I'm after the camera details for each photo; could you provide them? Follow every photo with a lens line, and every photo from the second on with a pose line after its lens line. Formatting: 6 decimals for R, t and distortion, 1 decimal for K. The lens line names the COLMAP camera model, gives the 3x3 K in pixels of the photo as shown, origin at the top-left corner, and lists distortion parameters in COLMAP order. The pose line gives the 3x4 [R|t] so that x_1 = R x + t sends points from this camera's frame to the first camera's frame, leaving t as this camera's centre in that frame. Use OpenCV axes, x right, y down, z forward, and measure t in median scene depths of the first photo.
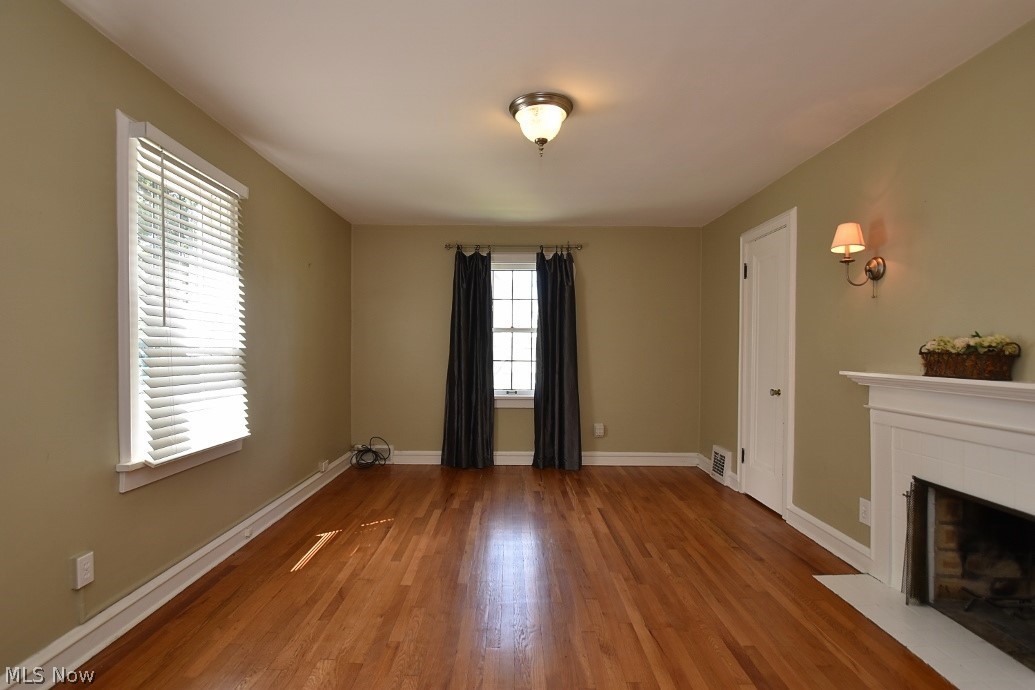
lens RADIAL K [[494.2, 0, 508.0], [0, 494.2, 344.5], [0, 0, 1]] dist [-0.013590, -0.005834]
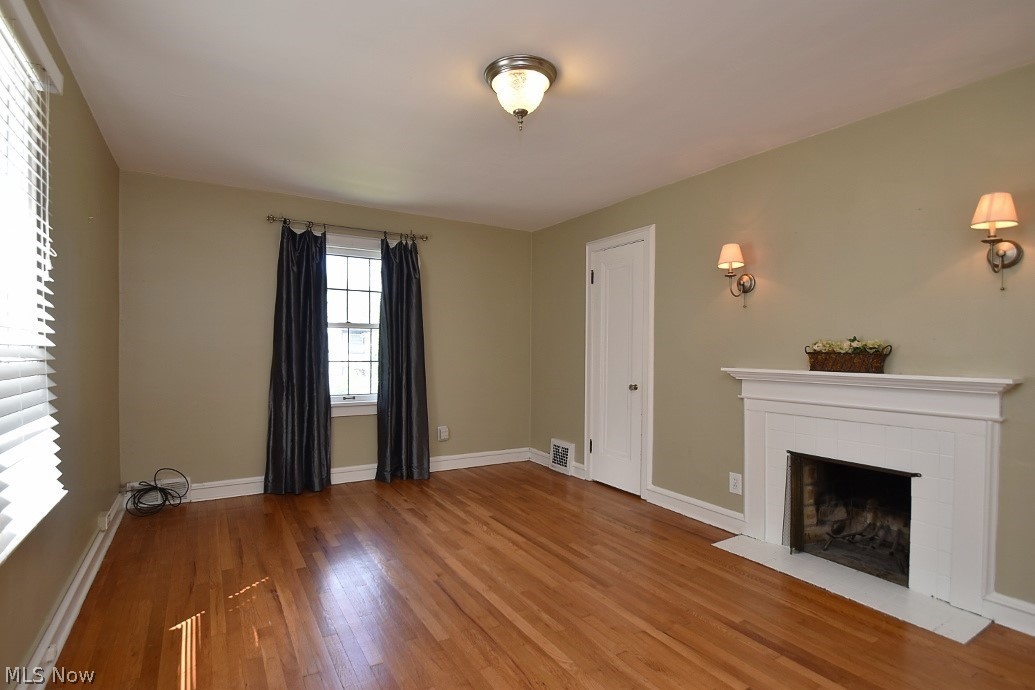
lens RADIAL K [[494.2, 0, 513.1], [0, 494.2, 347.6], [0, 0, 1]] dist [-0.013590, -0.005834]
pose [[0.863219, 0.002410, 0.504824, -0.279129], [-0.007587, 0.999938, 0.008200, -0.000415], [-0.504773, -0.010908, 0.863183, 0.177081]]
